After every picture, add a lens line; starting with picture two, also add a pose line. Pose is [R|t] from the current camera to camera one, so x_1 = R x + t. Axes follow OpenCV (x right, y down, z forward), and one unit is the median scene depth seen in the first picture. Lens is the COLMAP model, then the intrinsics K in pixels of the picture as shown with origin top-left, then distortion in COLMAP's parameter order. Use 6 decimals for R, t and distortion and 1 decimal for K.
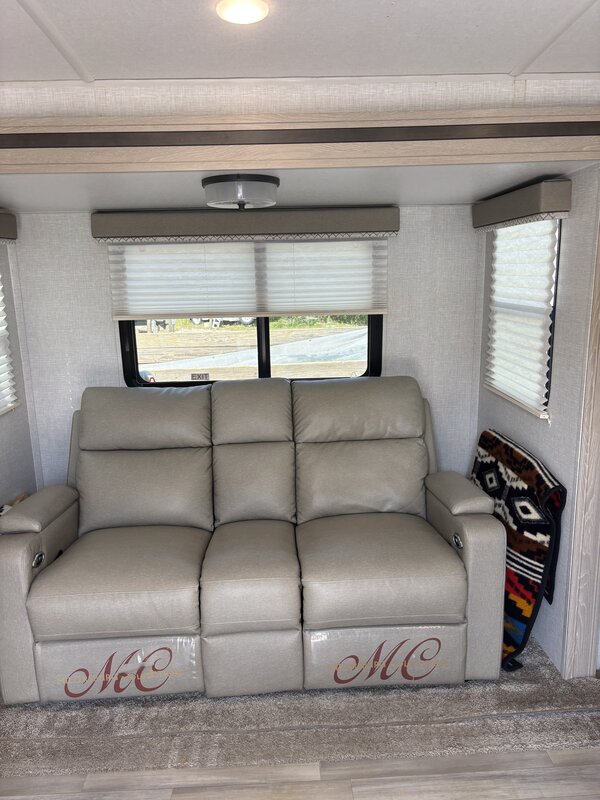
lens RADIAL K [[619.8, 0, 299.1], [0, 619.8, 415.7], [0, 0, 1]] dist [0.123675, -0.187785]
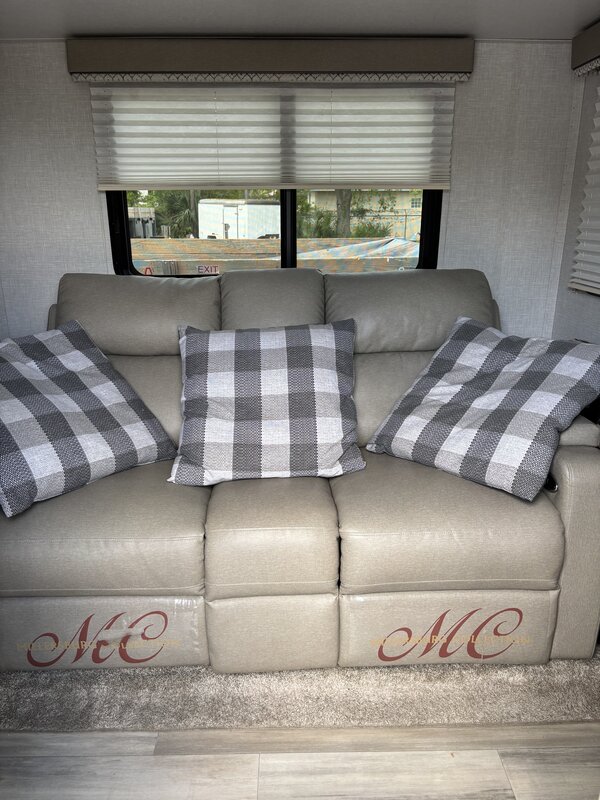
lens RADIAL K [[607.7, 0, 300.0], [0, 607.7, 400.0], [0, 0, 1]] dist [0.055010, -0.076264]
pose [[0.999629, 0.023950, -0.012948, -0.037347], [-0.022638, 0.995369, 0.093422, 0.041577], [0.015125, -0.093094, 0.995542, 0.284625]]
